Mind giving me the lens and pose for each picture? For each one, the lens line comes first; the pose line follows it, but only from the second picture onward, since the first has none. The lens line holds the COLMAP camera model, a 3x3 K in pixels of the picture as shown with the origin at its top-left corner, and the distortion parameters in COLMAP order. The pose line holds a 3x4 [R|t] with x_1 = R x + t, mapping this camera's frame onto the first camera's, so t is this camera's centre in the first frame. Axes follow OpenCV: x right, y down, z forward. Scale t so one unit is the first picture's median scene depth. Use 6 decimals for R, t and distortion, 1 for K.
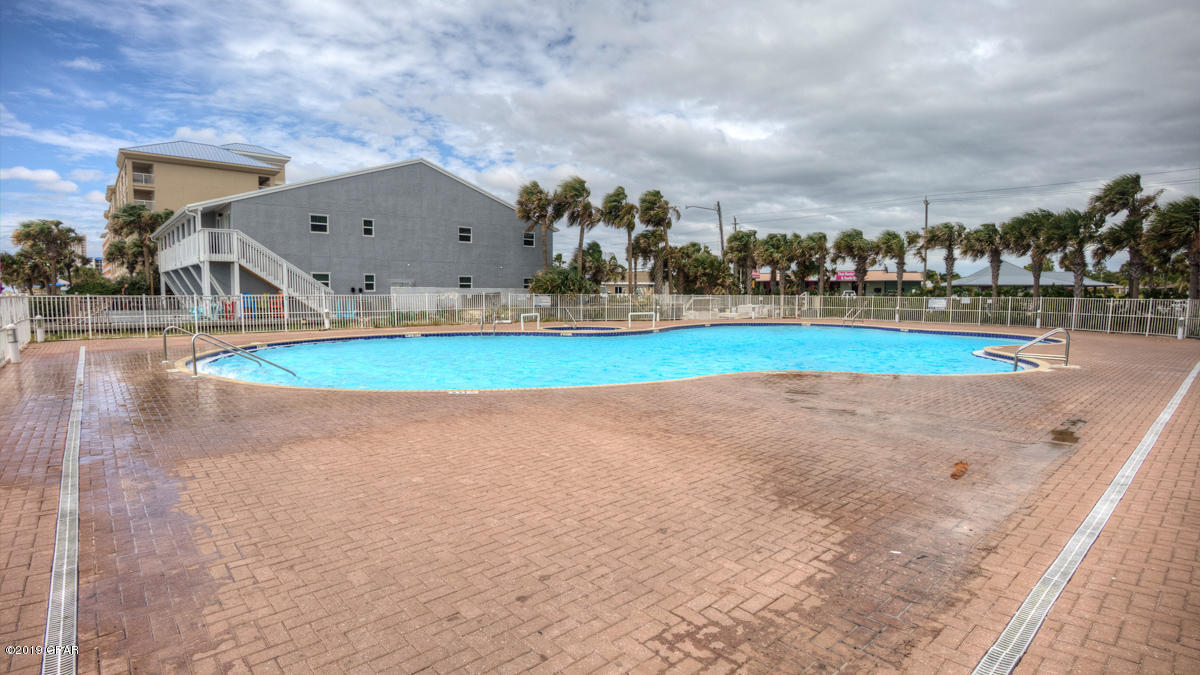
lens RADIAL K [[581.2, 0, 600.0], [0, 581.2, 337.5], [0, 0, 1]] dist [-0.019272, 0.000096]
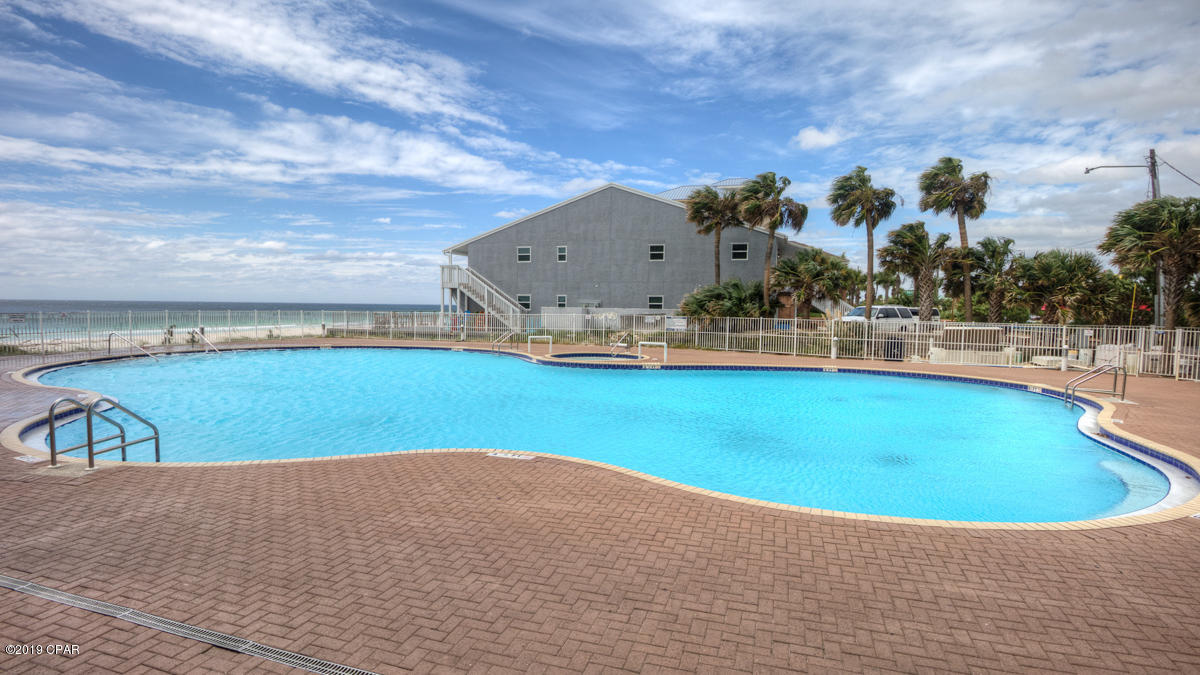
lens RADIAL K [[581.2, 0, 600.0], [0, 581.2, 337.5], [0, 0, 1]] dist [-0.019272, 0.000096]
pose [[0.525437, 0.049900, -0.849368, 0.567990], [-0.075741, 0.997059, 0.011721, -0.044944], [0.847454, 0.058173, 0.527671, 0.452087]]
